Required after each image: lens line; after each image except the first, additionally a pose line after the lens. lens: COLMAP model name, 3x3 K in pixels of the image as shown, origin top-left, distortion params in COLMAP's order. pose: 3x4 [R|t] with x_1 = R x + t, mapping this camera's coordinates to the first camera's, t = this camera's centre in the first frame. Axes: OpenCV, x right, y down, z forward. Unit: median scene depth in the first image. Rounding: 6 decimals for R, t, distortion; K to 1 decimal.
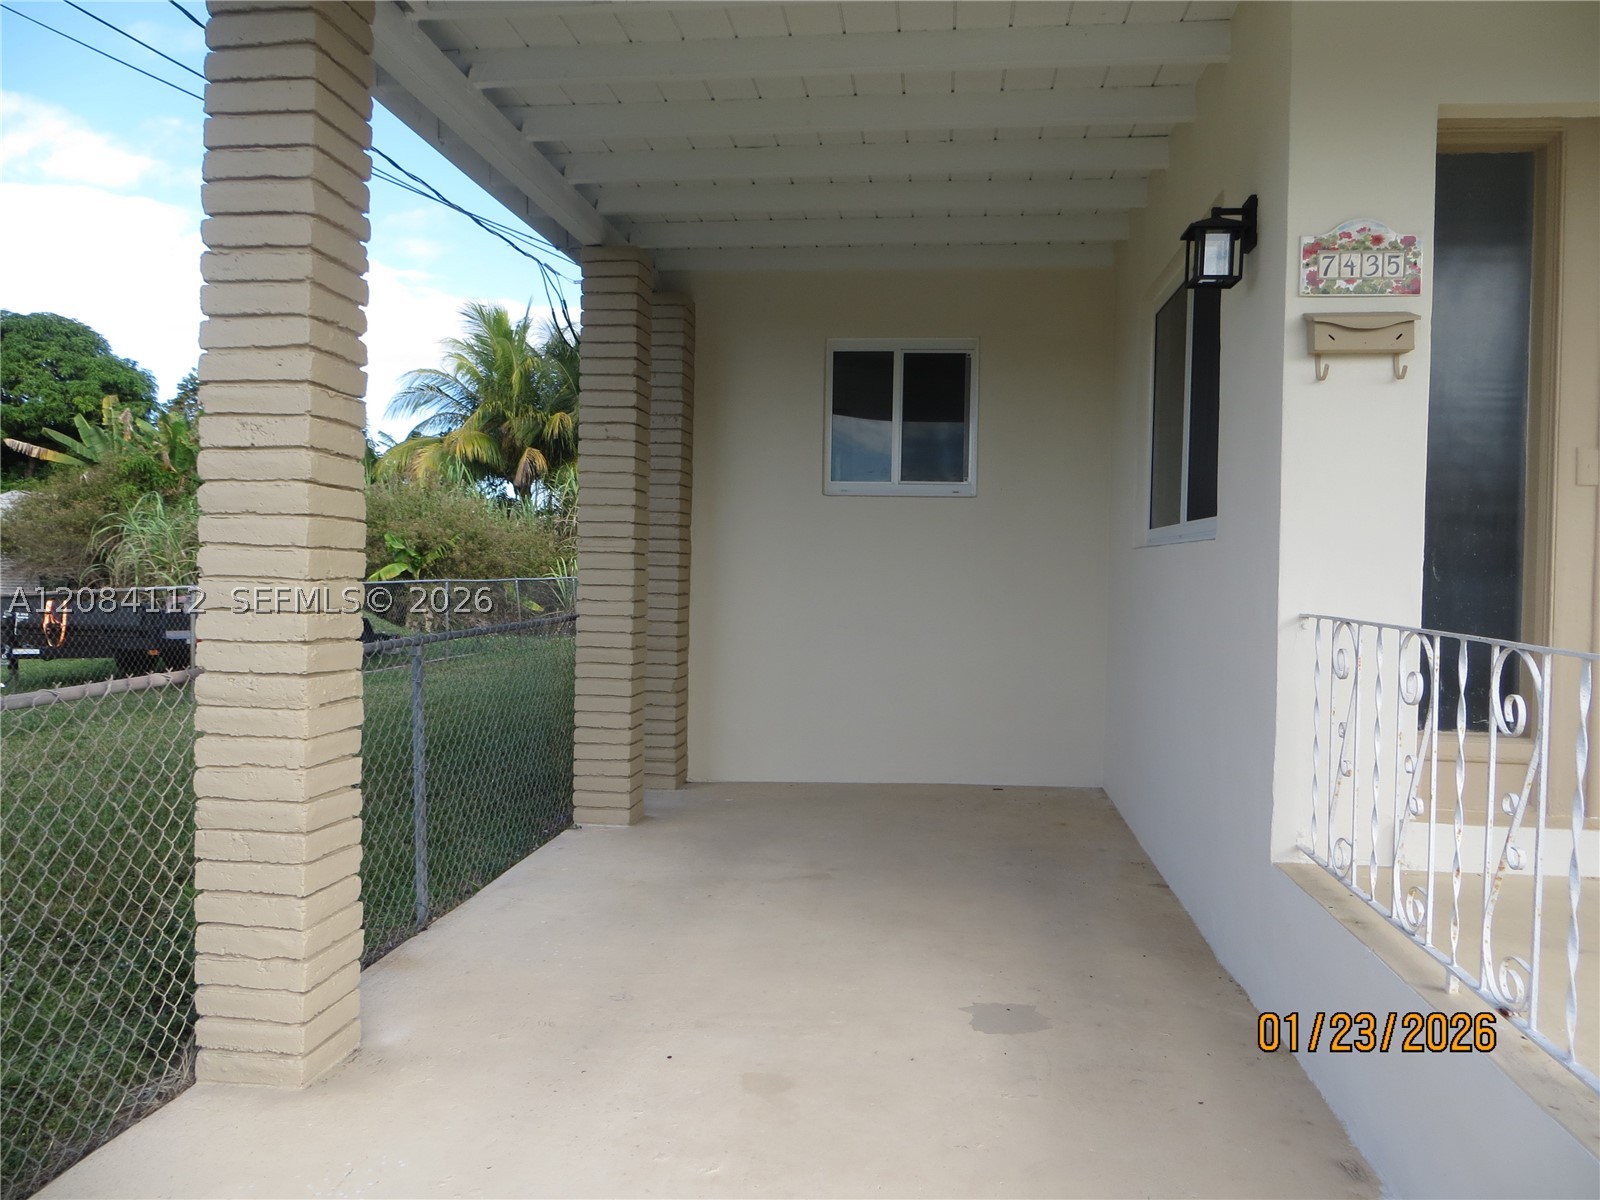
lens RADIAL K [[1163.8, 0, 800.0], [0, 1163.8, 600.0], [0, 0, 1]] dist [-0.005484, 0.000972]
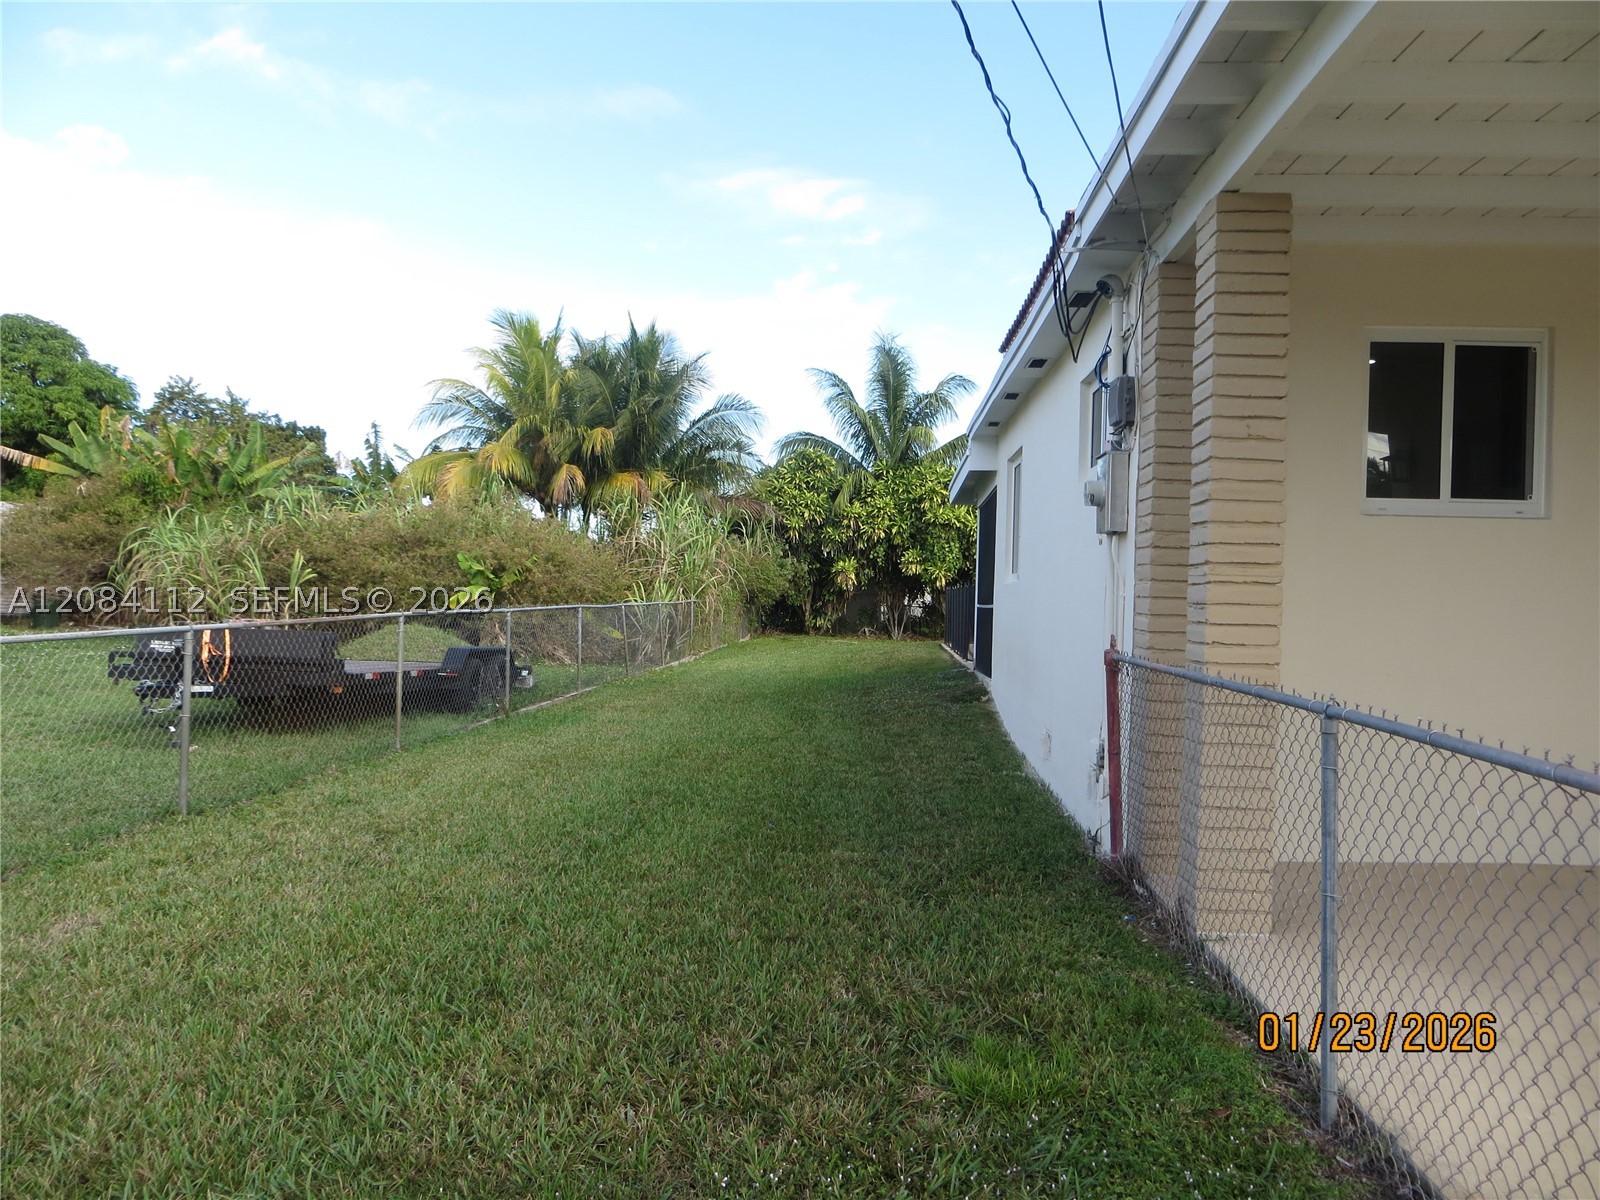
lens RADIAL K [[1163.8, 0, 800.0], [0, 1163.8, 600.0], [0, 0, 1]] dist [-0.005484, 0.000972]
pose [[0.998473, 0.008922, 0.054511, -0.091262], [-0.007809, 0.999758, -0.020589, -0.002016], [-0.054682, 0.020132, 0.998301, 0.043119]]
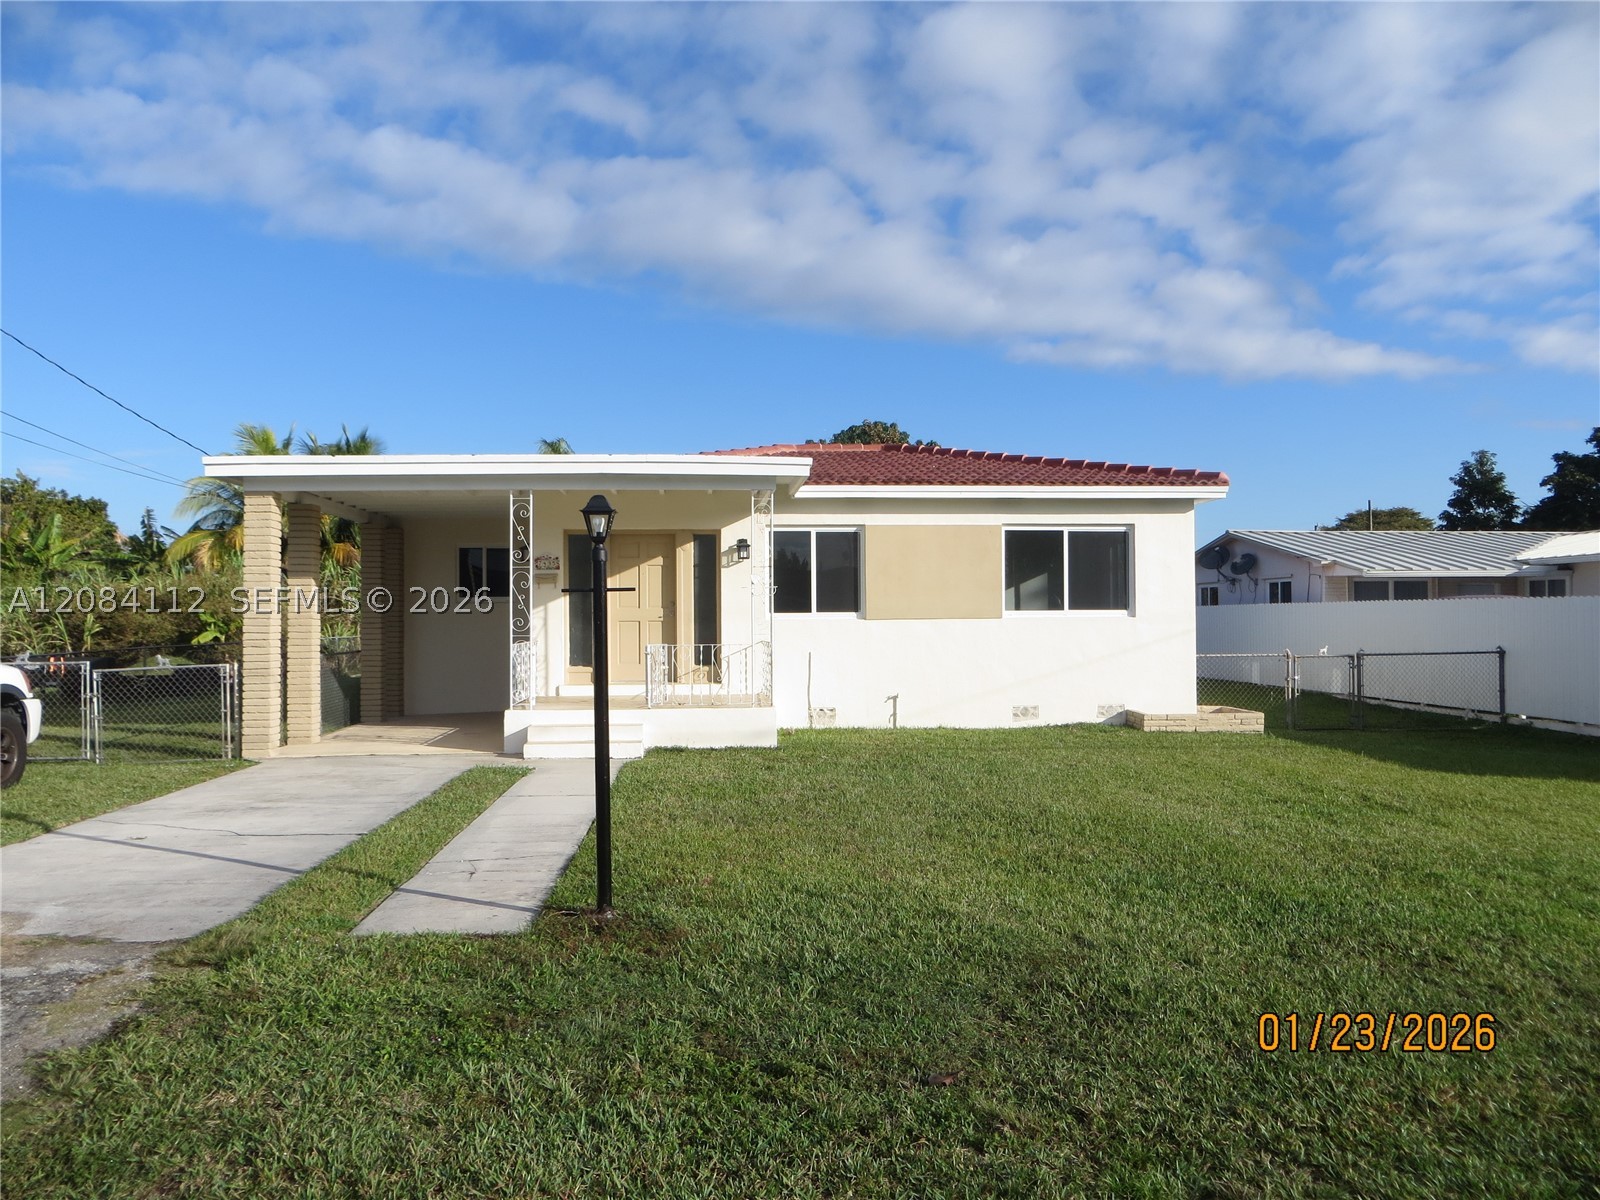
lens RADIAL K [[1166.8, 0, 800.0], [0, 1166.8, 600.0], [0, 0, 1]] dist [-0.029344, 0.005620]
pose [[0.978740, -0.022945, 0.203819, 0.052851], [0.032172, 0.998597, -0.042070, 0.008422], [-0.202568, 0.047733, 0.978104, -0.372685]]
